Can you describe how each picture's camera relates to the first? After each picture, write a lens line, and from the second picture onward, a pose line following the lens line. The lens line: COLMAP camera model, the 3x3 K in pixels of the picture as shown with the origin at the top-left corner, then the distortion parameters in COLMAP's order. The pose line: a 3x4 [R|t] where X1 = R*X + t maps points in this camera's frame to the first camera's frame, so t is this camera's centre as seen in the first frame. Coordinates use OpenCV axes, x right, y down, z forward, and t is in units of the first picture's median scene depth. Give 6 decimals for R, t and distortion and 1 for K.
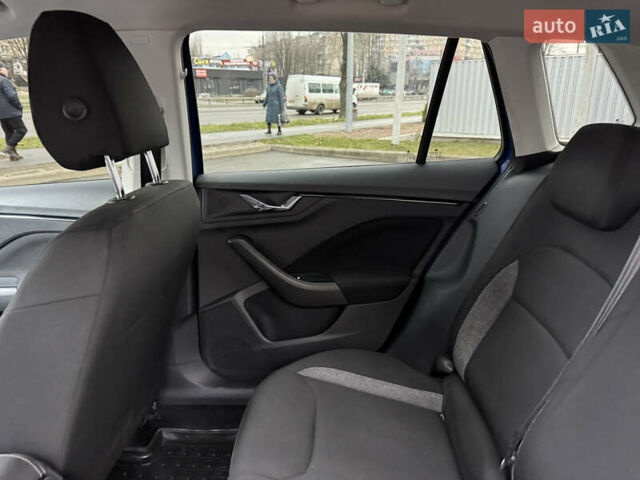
lens RADIAL K [[446.3, 0, 318.9], [0, 446.3, 238.8], [0, 0, 1]] dist [0.079510, -0.100052]
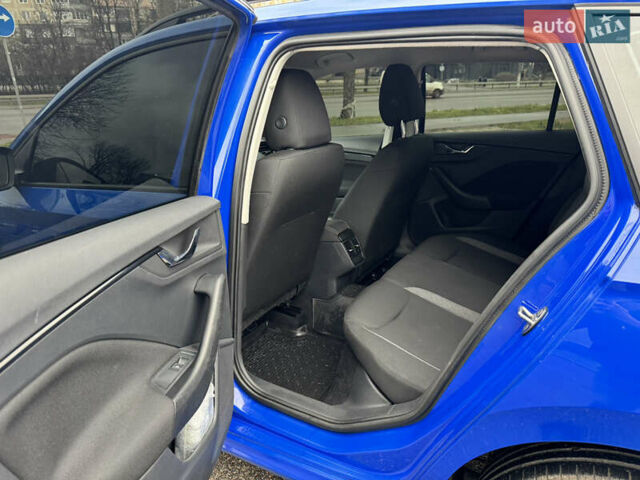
lens RADIAL K [[446.3, 0, 318.9], [0, 446.3, 238.8], [0, 0, 1]] dist [0.079510, -0.100052]
pose [[0.870200, 0.146376, -0.470453, 0.325010], [-0.132313, 0.989201, 0.063038, 0.239161], [0.474600, 0.007391, 0.880171, -0.900678]]
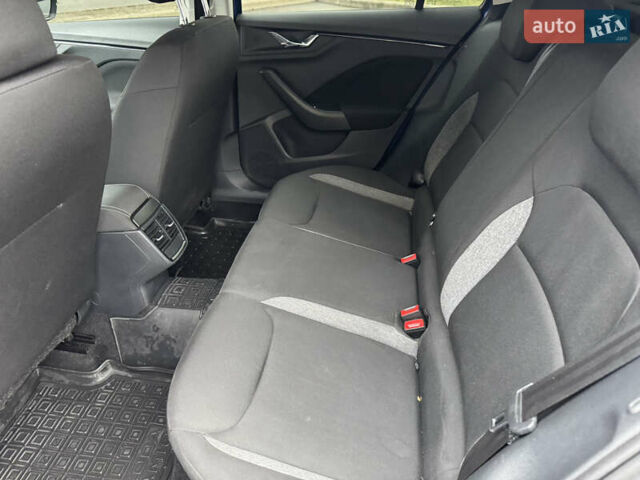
lens RADIAL K [[442.5, 0, 314.0], [0, 442.5, 242.5], [0, 0, 1]] dist [0.085404, -0.125542]
pose [[0.993357, 0.075945, -0.086454, 0.093965], [-0.047781, 0.955679, 0.290508, 0.088975], [0.104685, -0.284447, 0.952959, -0.331980]]
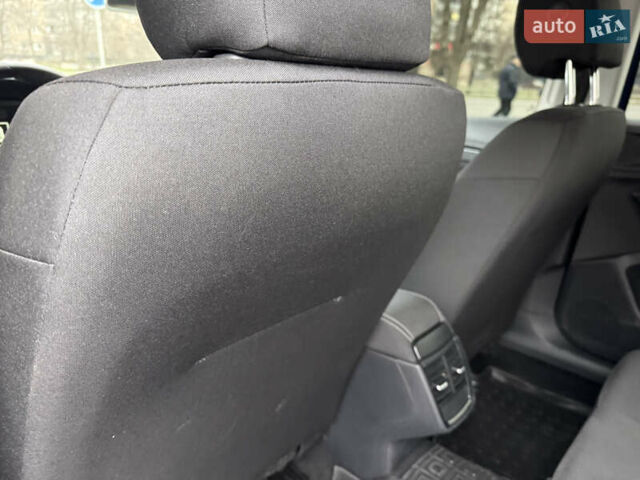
lens RADIAL K [[446.3, 0, 318.9], [0, 446.3, 238.8], [0, 0, 1]] dist [0.079510, -0.100052]
pose [[0.753926, 0.250068, -0.607504, -0.103581], [-0.242442, 0.965355, 0.096496, 0.152259], [0.610588, 0.074534, 0.788434, -0.083162]]
